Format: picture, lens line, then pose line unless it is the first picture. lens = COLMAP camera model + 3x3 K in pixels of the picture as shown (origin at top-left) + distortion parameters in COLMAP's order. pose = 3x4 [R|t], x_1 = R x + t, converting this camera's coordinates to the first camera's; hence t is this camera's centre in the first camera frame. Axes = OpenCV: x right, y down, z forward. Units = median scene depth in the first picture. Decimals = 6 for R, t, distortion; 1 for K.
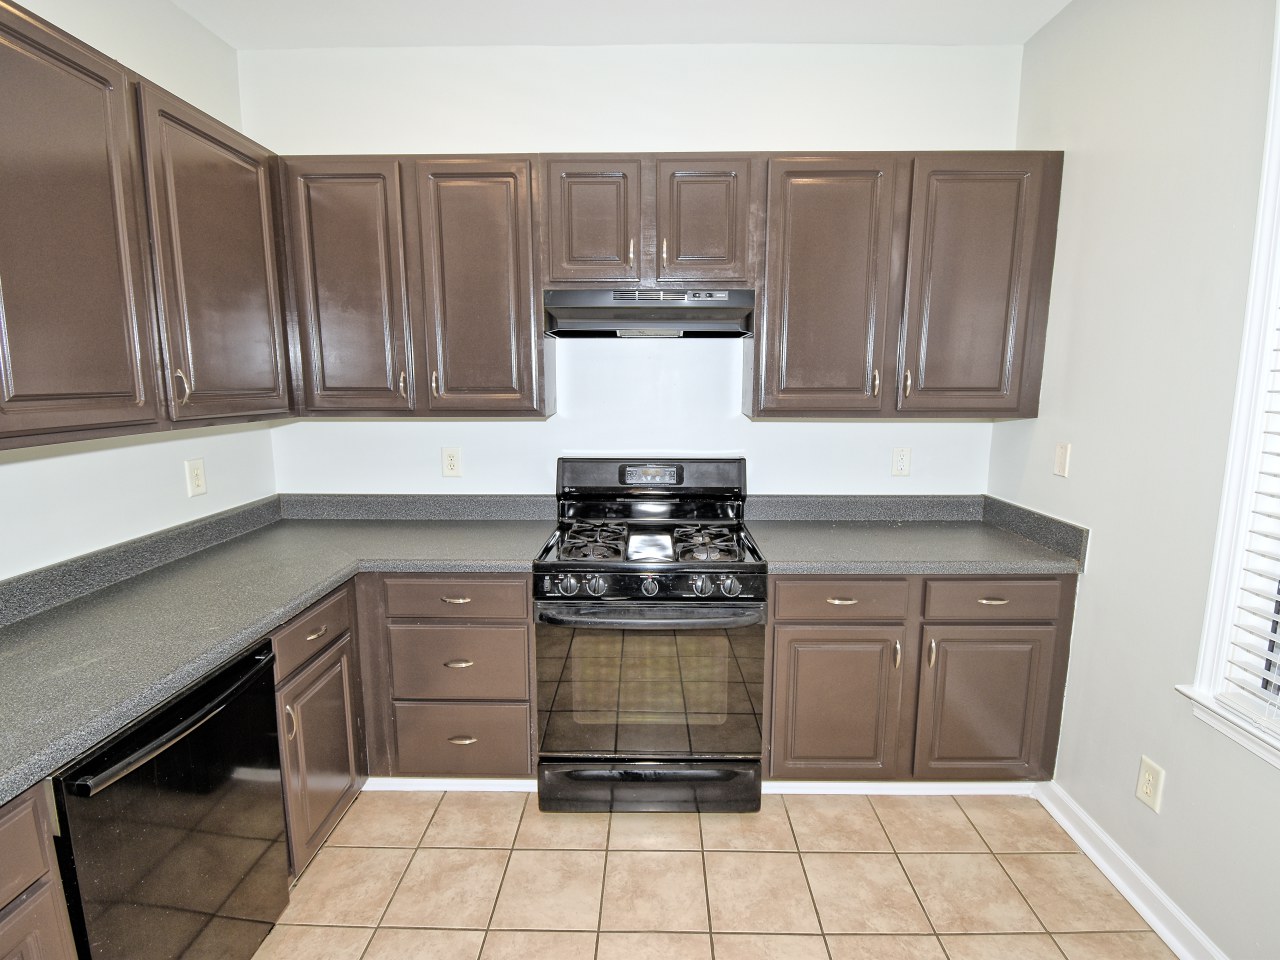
lens RADIAL K [[641.5, 0, 640.0], [0, 641.5, 480.0], [0, 0, 1]] dist [0.001476, -0.016437]
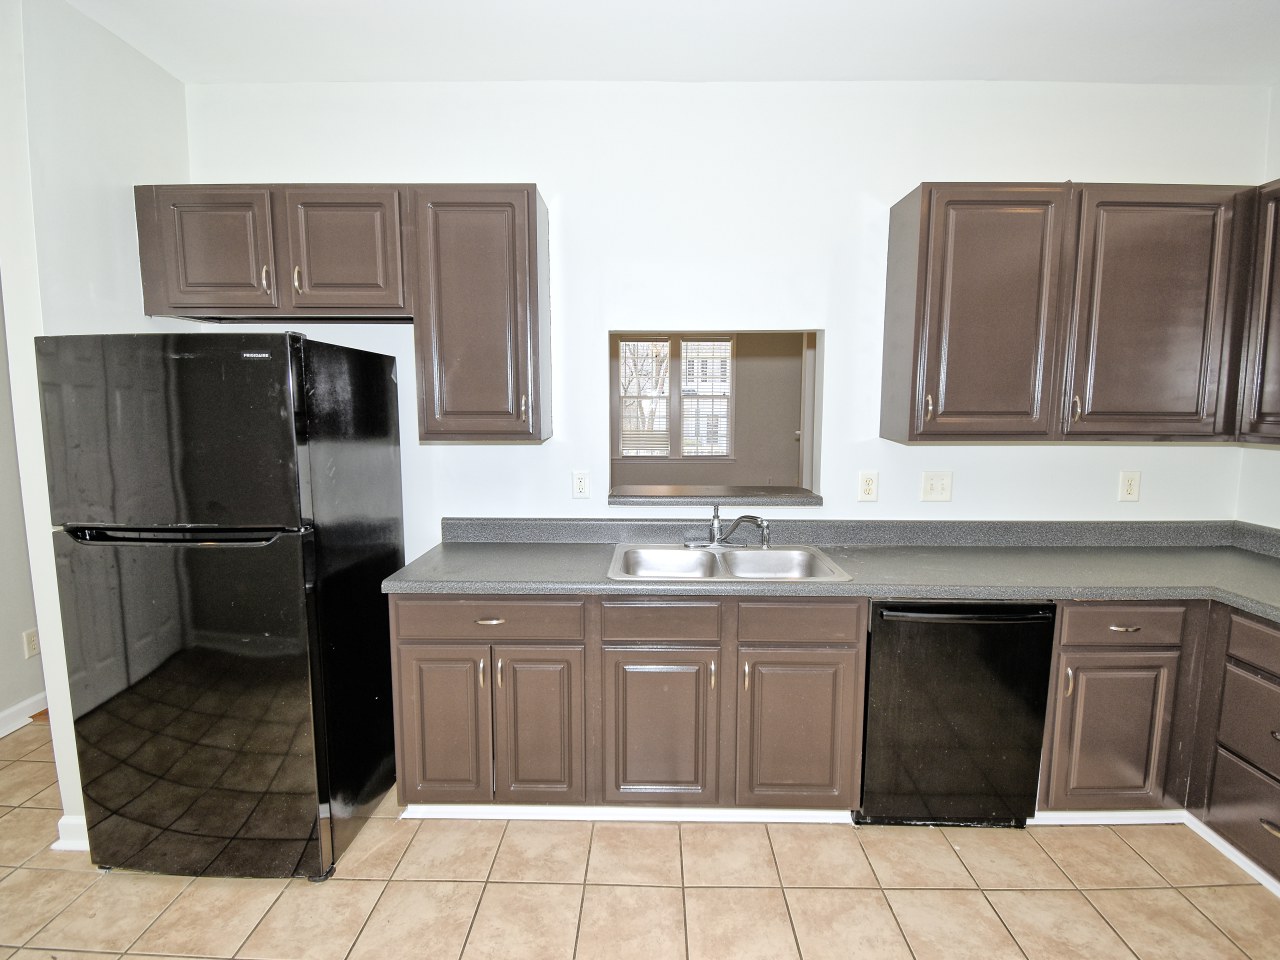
lens RADIAL K [[641.5, 0, 640.0], [0, 641.5, 480.0], [0, 0, 1]] dist [0.001476, -0.016437]
pose [[0.005988, 0.123250, -0.992358, 0.581291], [-0.158168, 0.980000, 0.120761, -0.017754], [0.987394, 0.156236, 0.025362, 0.092497]]
